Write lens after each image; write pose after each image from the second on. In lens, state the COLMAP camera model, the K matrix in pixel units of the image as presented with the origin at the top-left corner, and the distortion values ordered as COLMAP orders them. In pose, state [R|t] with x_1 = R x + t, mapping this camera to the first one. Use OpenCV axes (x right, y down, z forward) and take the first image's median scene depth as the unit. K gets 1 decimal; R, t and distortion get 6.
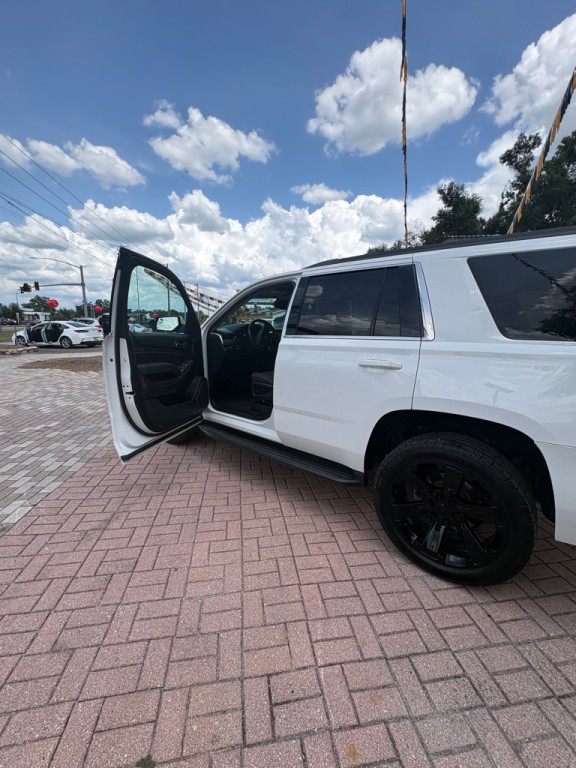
lens RADIAL K [[306.3, 0, 288.6], [0, 306.3, 384.0], [0, 0, 1]] dist [0.001166, -0.000072]
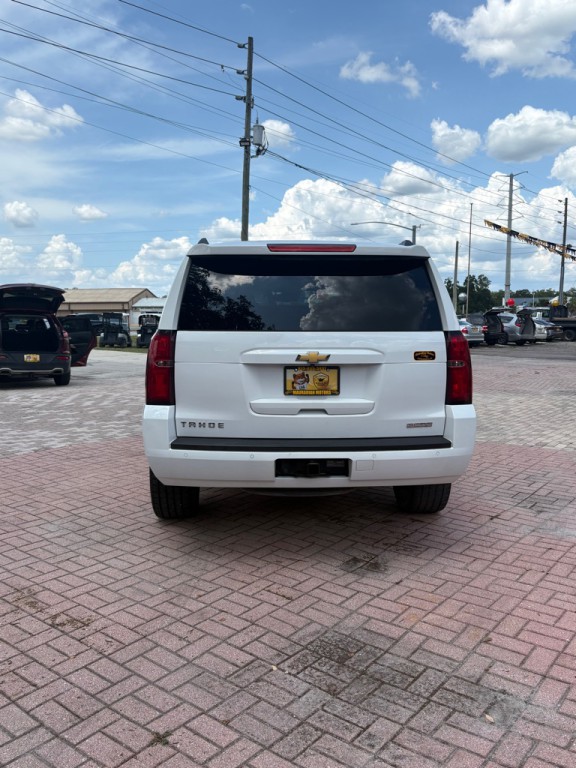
lens RADIAL K [[646.8, 0, 287.3], [0, 646.8, 391.9], [0, 0, 1]] dist [0.008607, 0.006352]
pose [[0.675542, 0.063812, -0.734555, 1.539862], [-0.122180, 0.992163, -0.026174, 0.074842], [0.727128, 0.107429, 0.678044, -0.266192]]
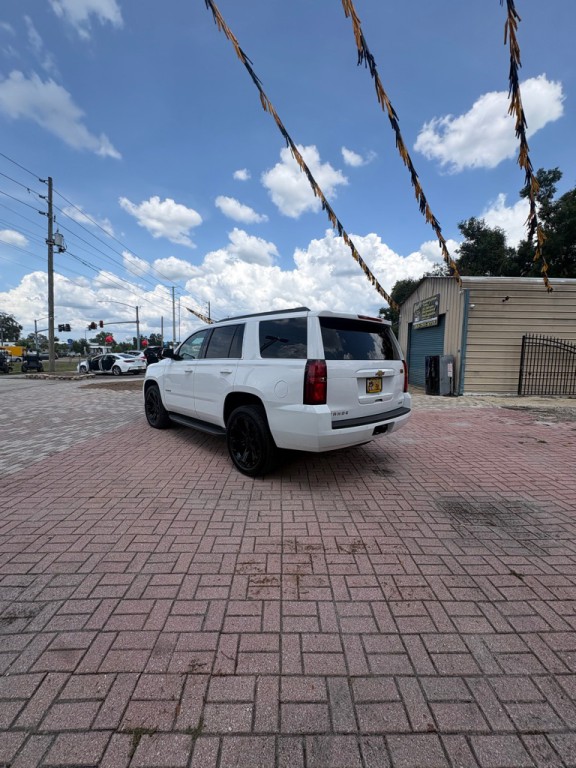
lens RADIAL K [[306.3, 0, 288.6], [0, 306.3, 384.0], [0, 0, 1]] dist [0.001166, -0.000072]
pose [[0.991541, 0.001914, -0.129782, 0.573387], [-0.014388, 0.995350, -0.095248, 0.122805], [0.128996, 0.096310, 0.986957, -0.567219]]
